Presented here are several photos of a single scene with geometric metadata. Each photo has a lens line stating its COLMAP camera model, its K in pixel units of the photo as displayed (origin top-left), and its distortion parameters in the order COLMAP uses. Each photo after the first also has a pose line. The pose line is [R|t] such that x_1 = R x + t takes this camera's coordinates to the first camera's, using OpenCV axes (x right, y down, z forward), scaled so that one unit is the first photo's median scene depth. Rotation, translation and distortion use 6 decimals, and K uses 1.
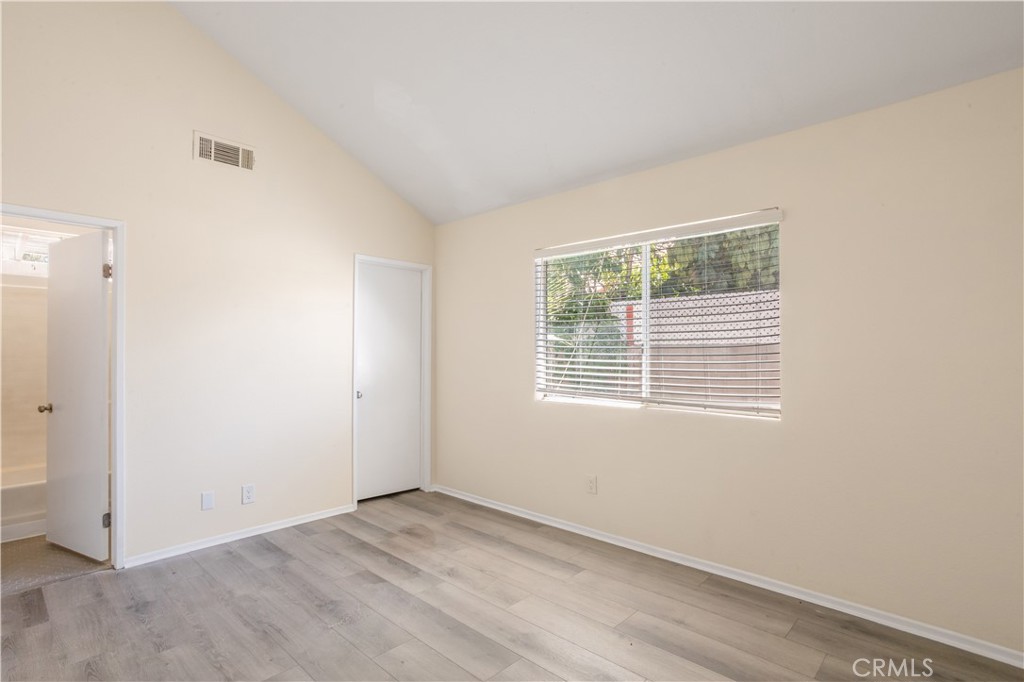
lens RADIAL K [[505.6, 0, 512.0], [0, 505.6, 341.0], [0, 0, 1]] dist [-0.051626, 0.032694]
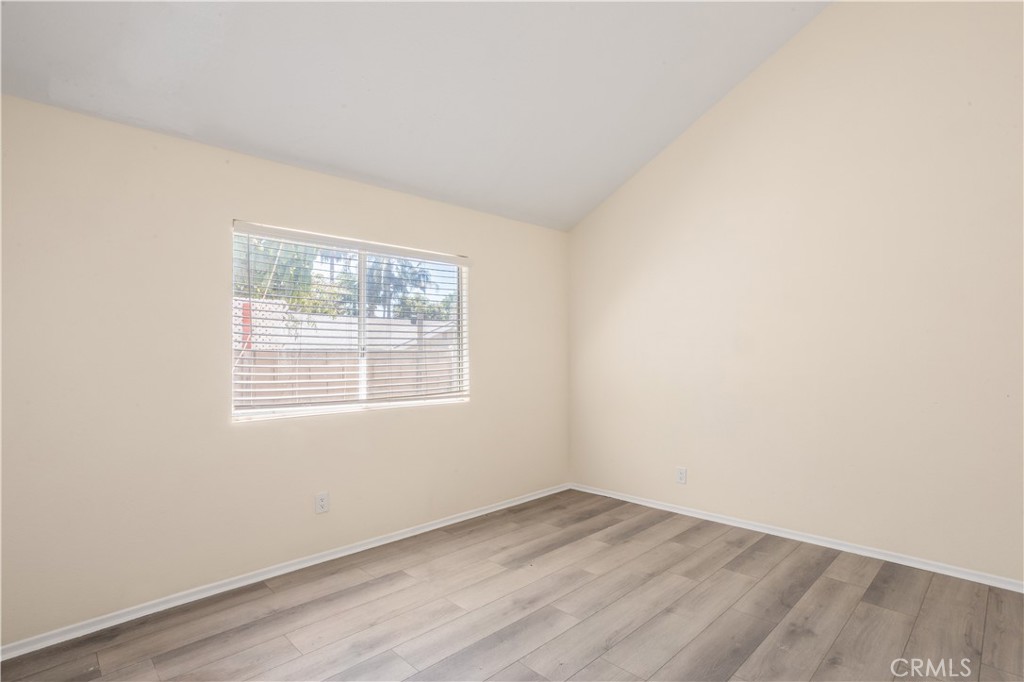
lens RADIAL K [[505.6, 0, 512.0], [0, 505.6, 341.0], [0, 0, 1]] dist [-0.051626, 0.032694]
pose [[0.034877, 0.028131, 0.998996, -0.867243], [-0.012371, 0.999539, -0.027714, 0.018336], [-0.999315, -0.011392, 0.035209, 0.748058]]
